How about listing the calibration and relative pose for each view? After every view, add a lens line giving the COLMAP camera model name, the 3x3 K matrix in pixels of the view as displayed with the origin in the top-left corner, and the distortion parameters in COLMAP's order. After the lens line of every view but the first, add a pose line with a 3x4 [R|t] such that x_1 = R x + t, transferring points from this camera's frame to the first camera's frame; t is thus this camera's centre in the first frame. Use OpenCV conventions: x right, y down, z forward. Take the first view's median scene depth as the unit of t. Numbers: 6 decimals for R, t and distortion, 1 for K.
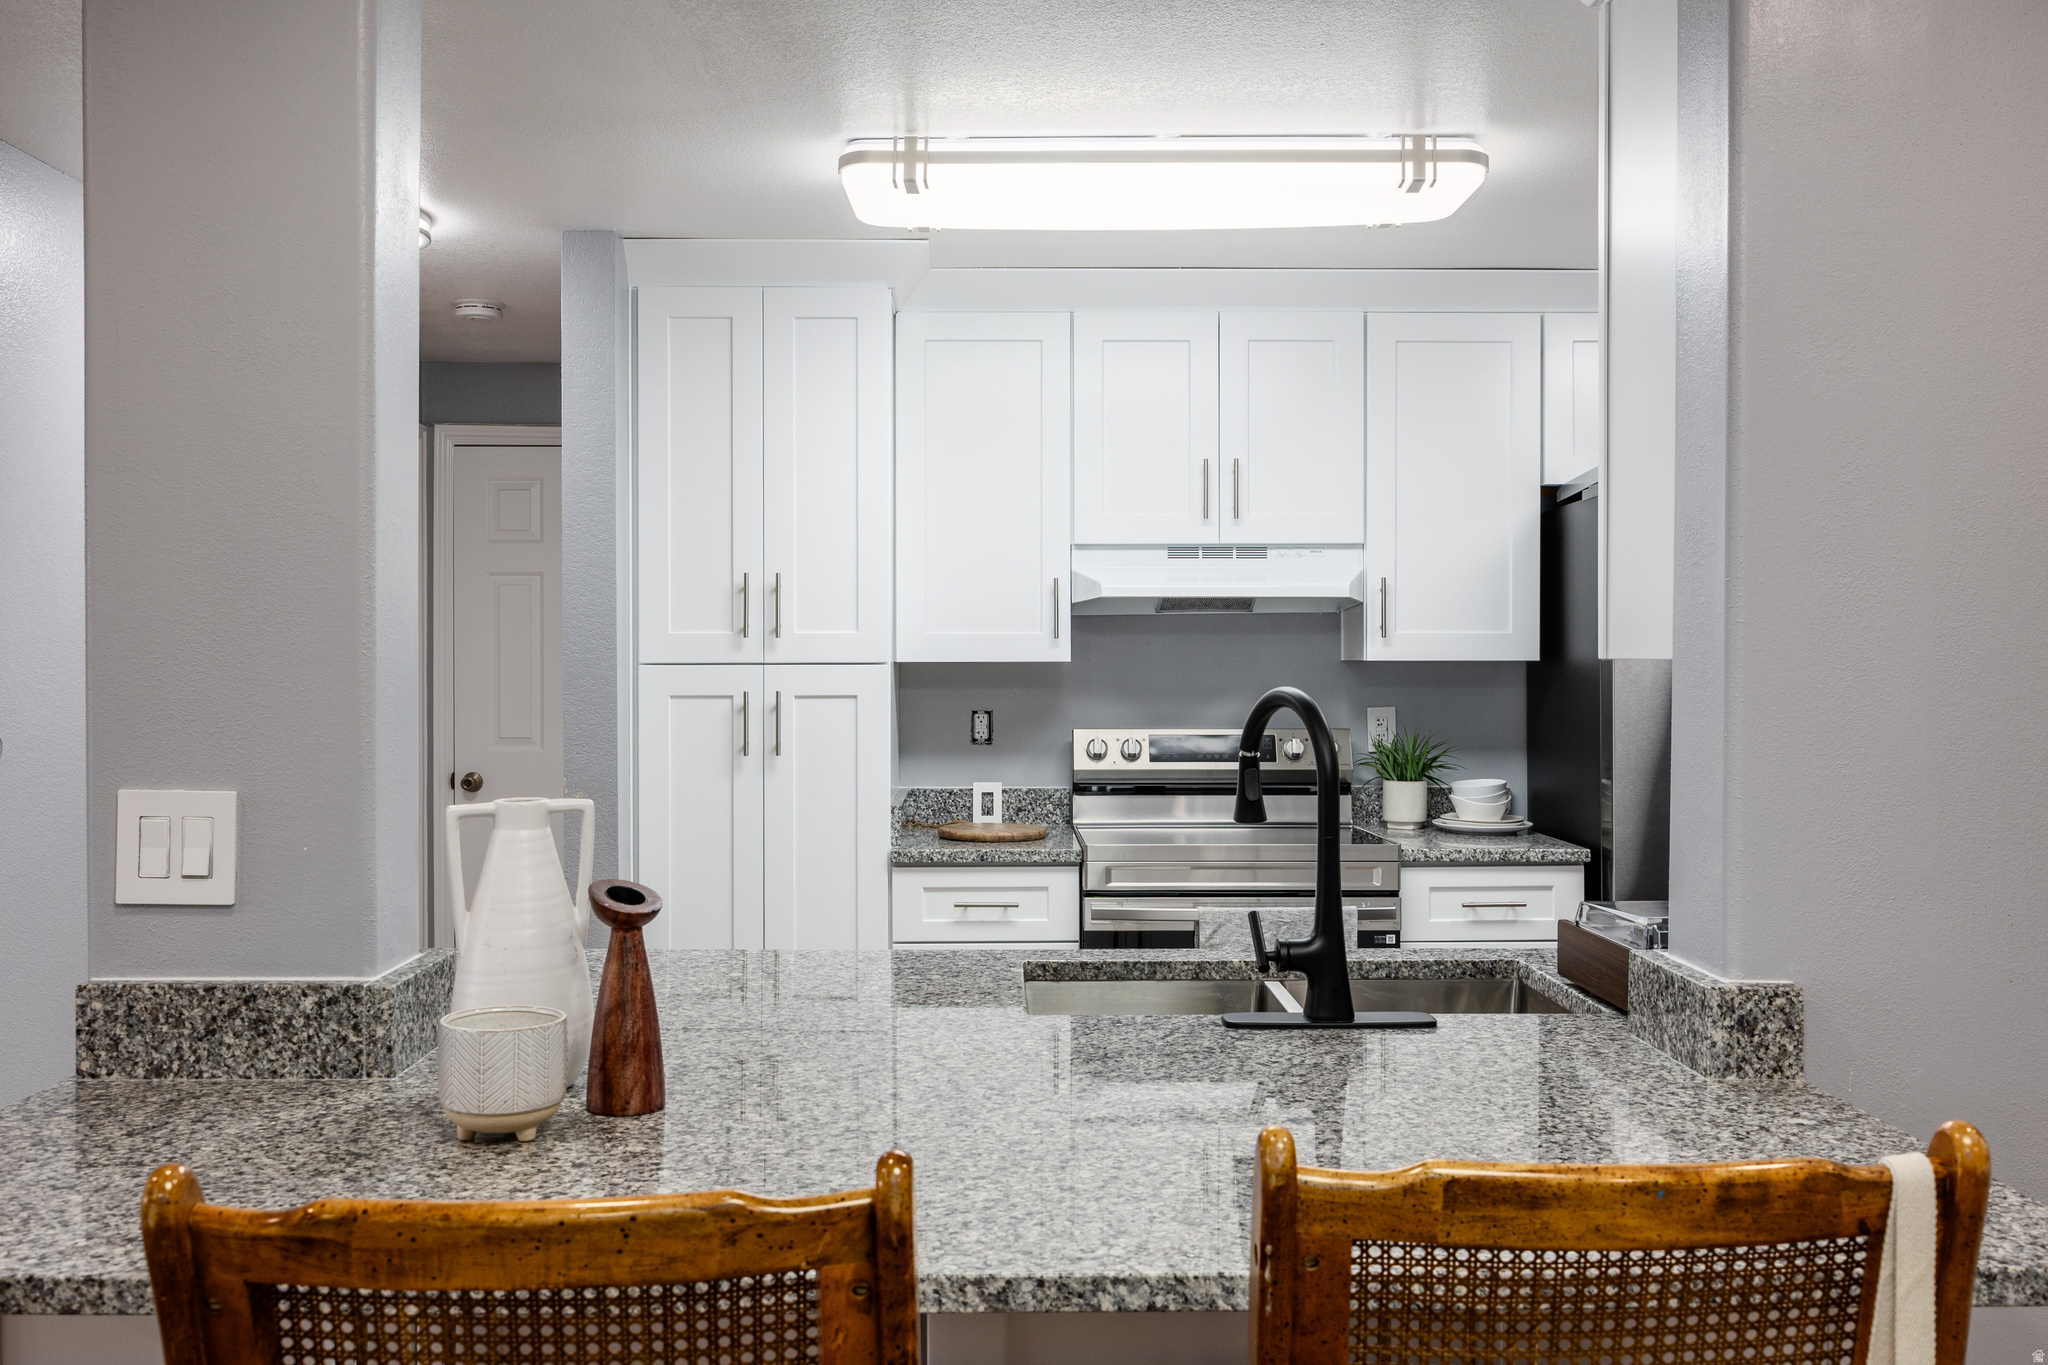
lens RADIAL K [[1757.4, 0, 1016.5], [0, 1757.4, 666.9], [0, 0, 1]] dist [-0.012440, 0.019921]
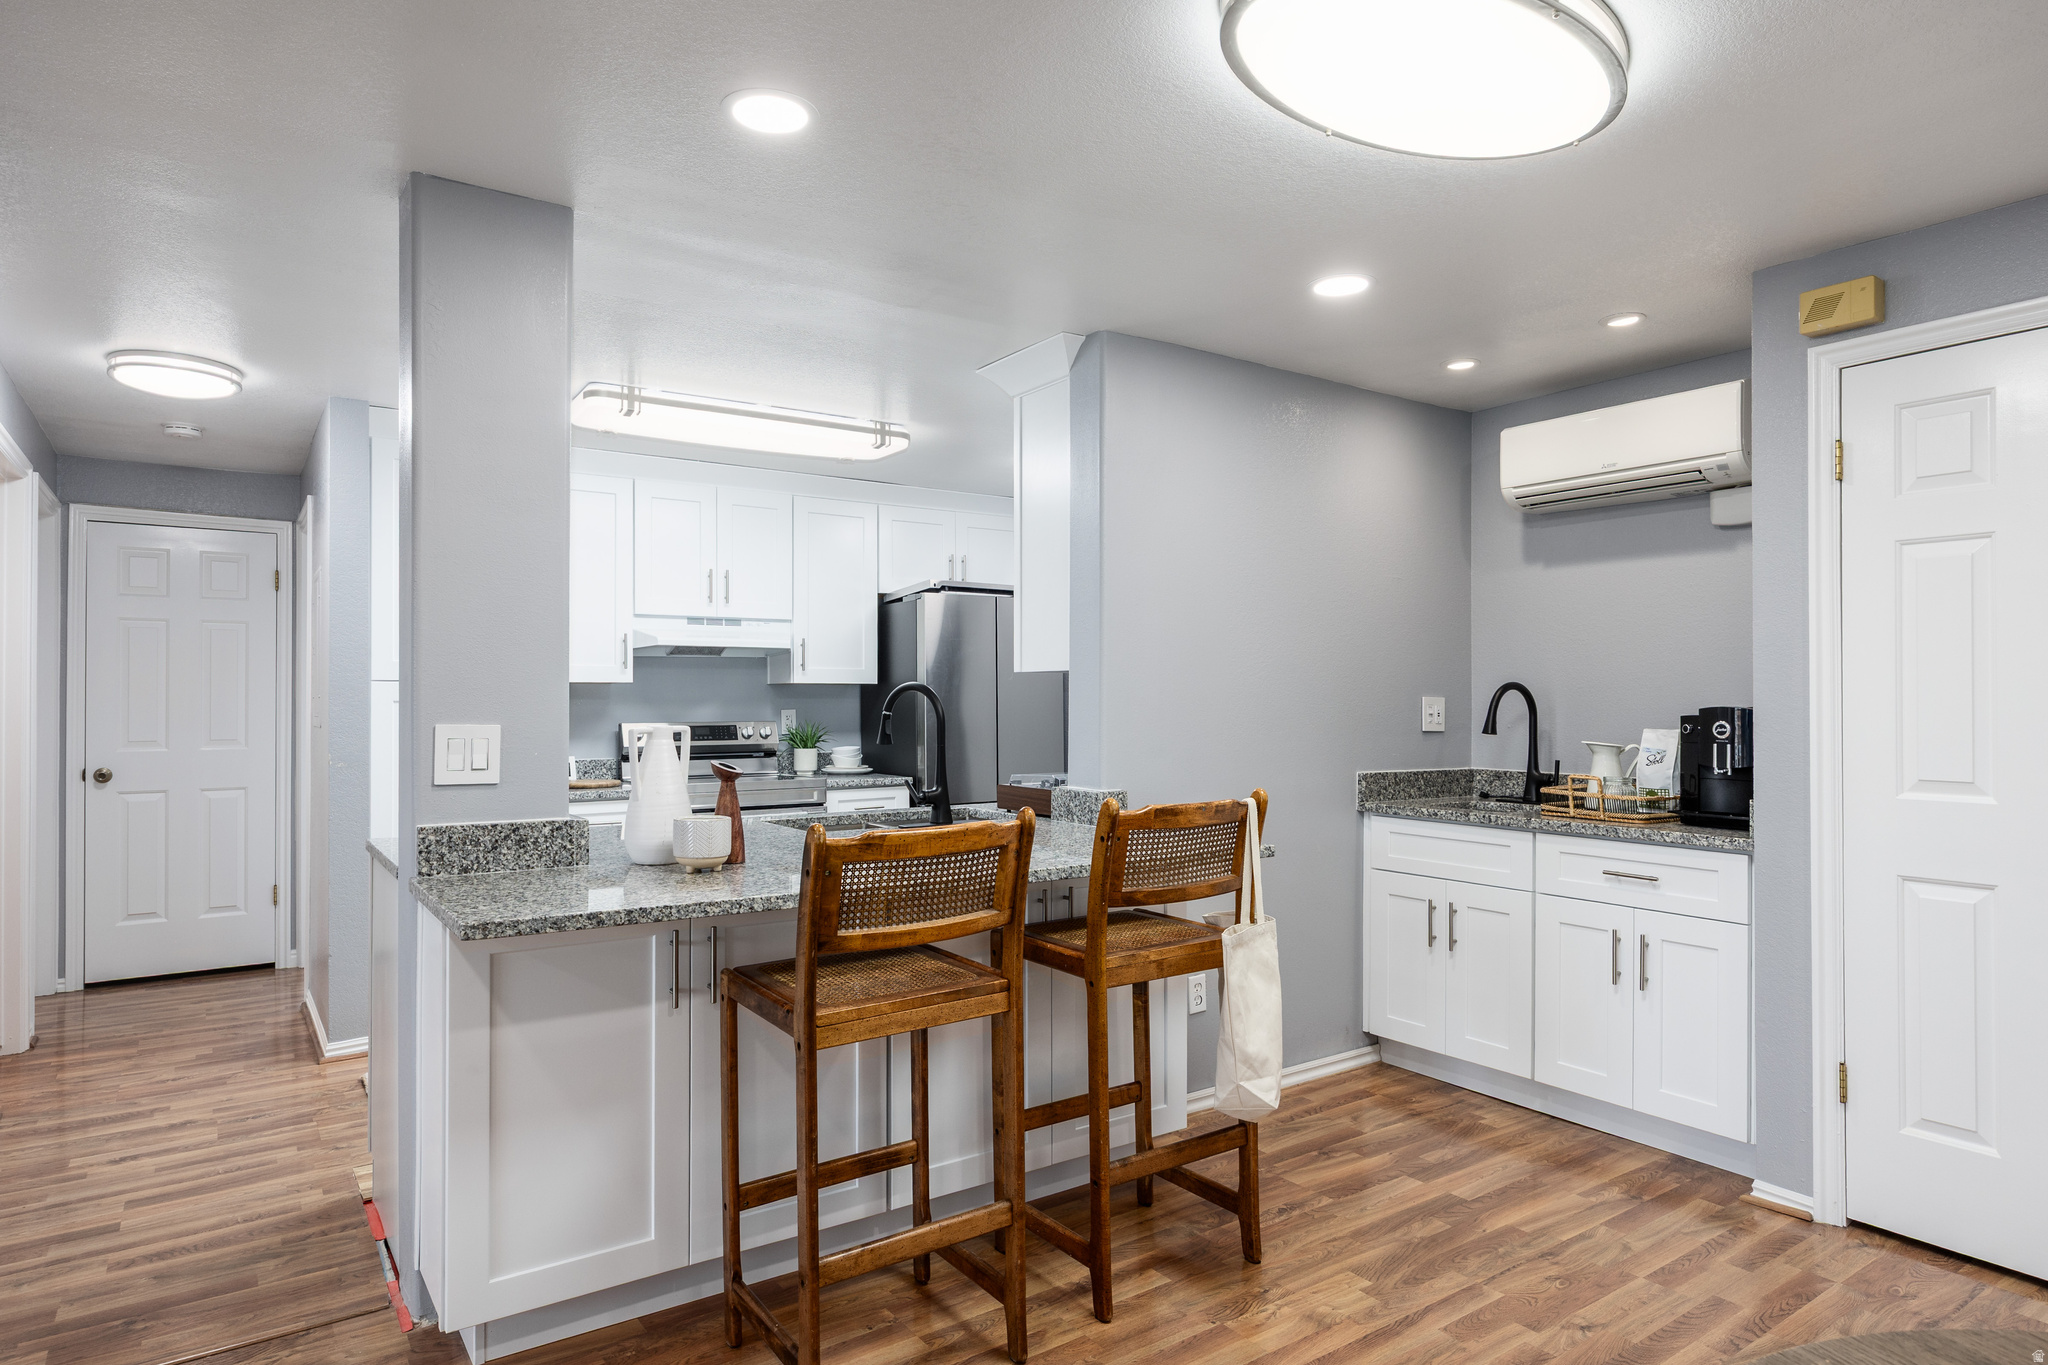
lens RADIAL K [[1176.2, 0, 1056.5], [0, 1176.2, 697.0], [0, 0, 1]] dist [-0.007390, -0.002887]
pose [[0.819652, -0.000365, 0.572862, -0.392471], [0.005589, 0.999957, -0.007359, 0.030289], [-0.572835, 0.009234, 0.819619, -0.241803]]
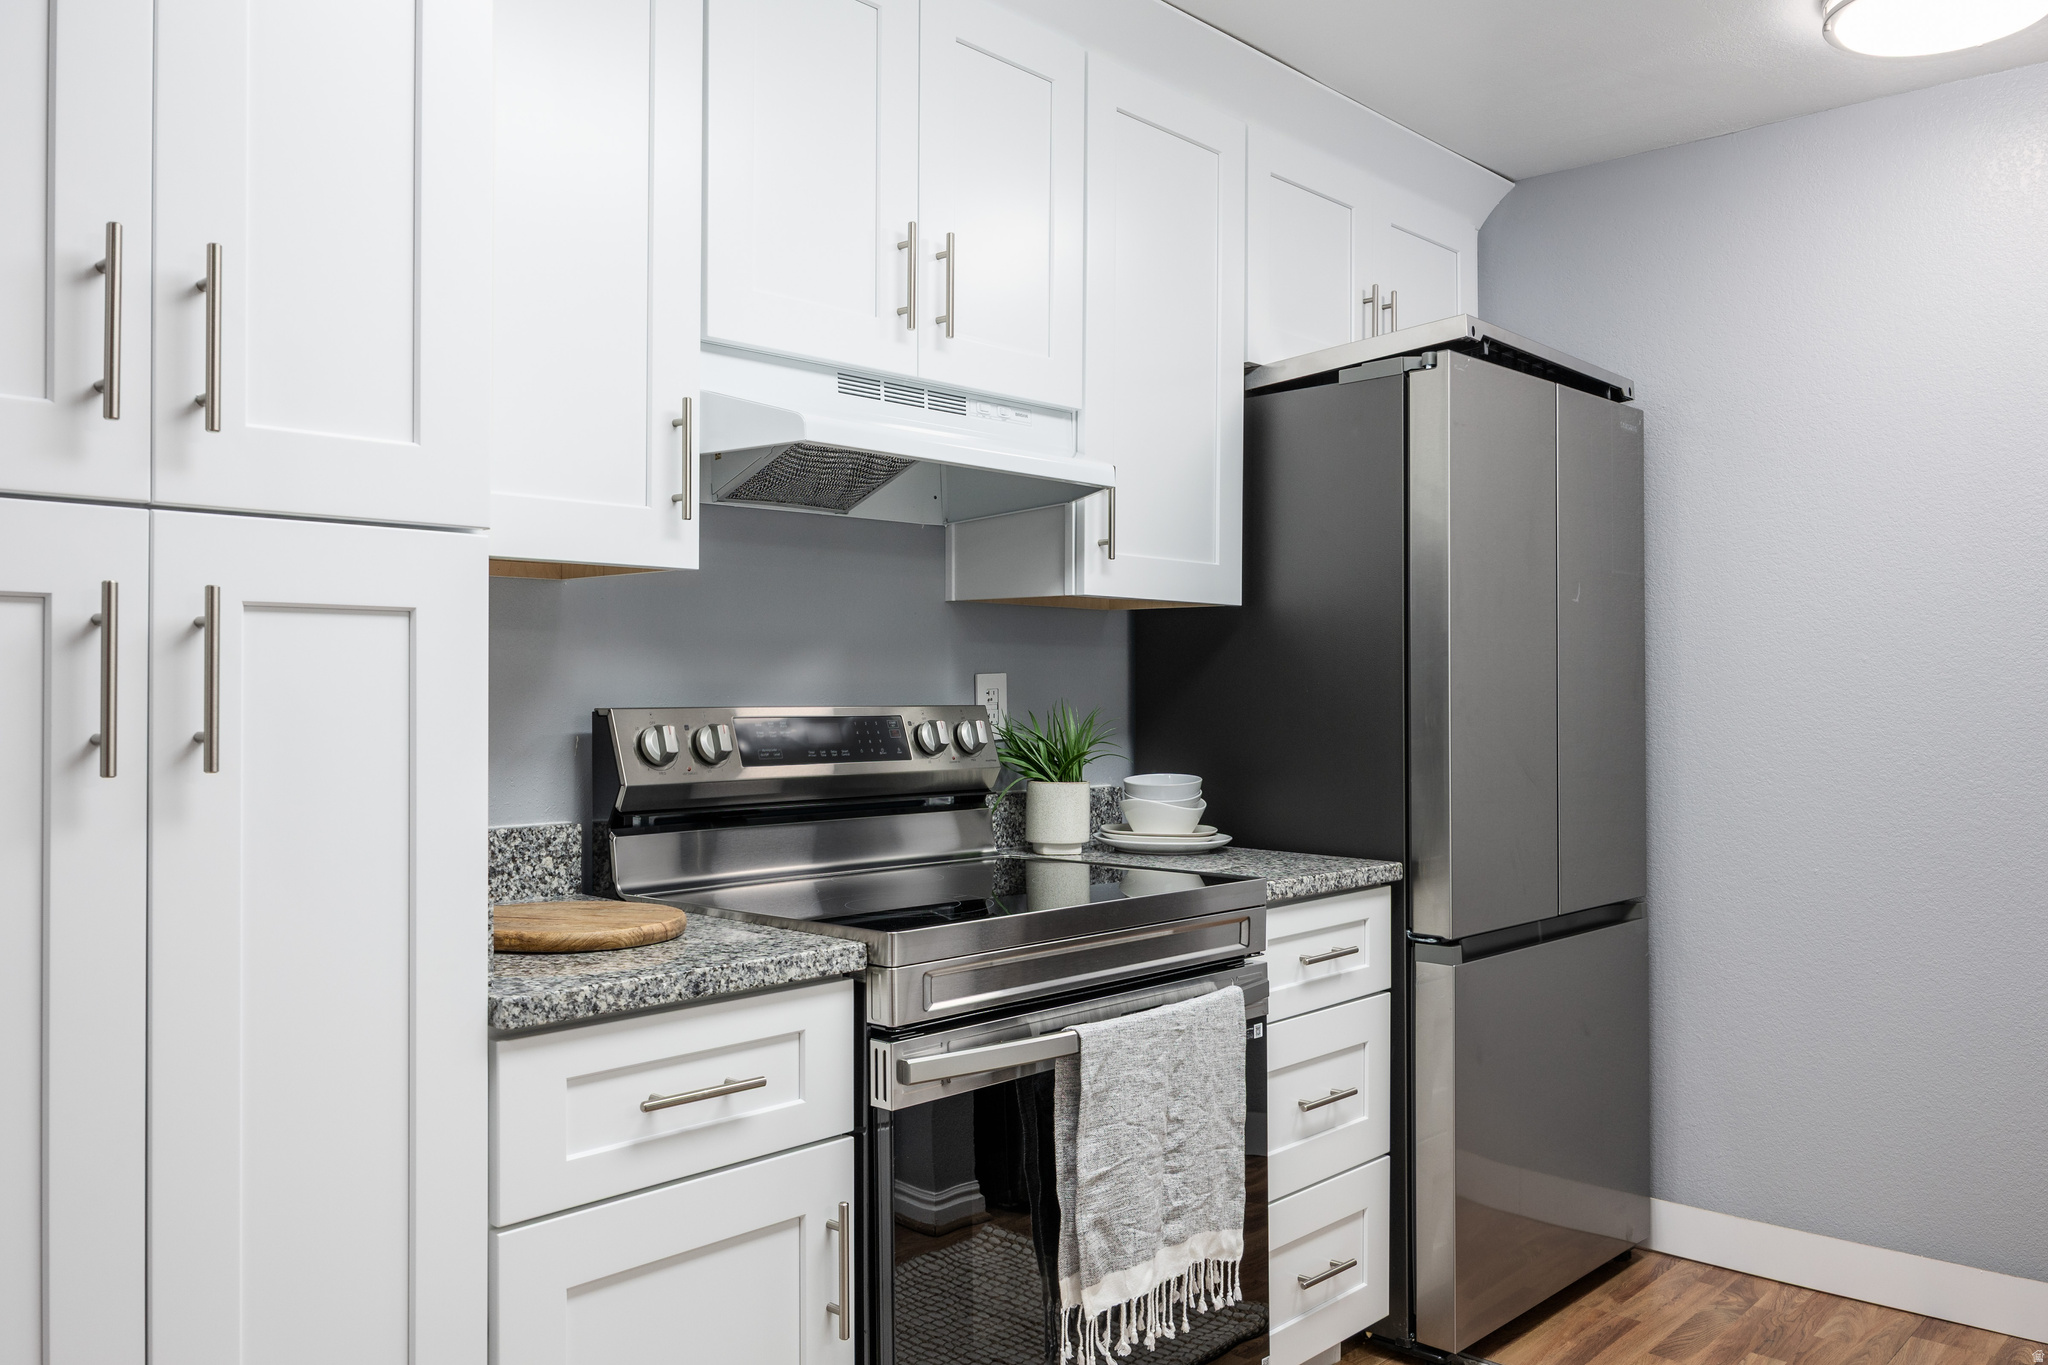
lens RADIAL K [[1584.0, 0, 1045.2], [0, 1584.0, 664.1], [0, 0, 1]] dist [-0.006637, 0.009637]
pose [[0.692501, 0.013307, 0.721294, -0.312280], [-0.002454, 0.999868, -0.016090, 0.043126], [-0.721412, 0.009373, 0.692442, 0.845145]]
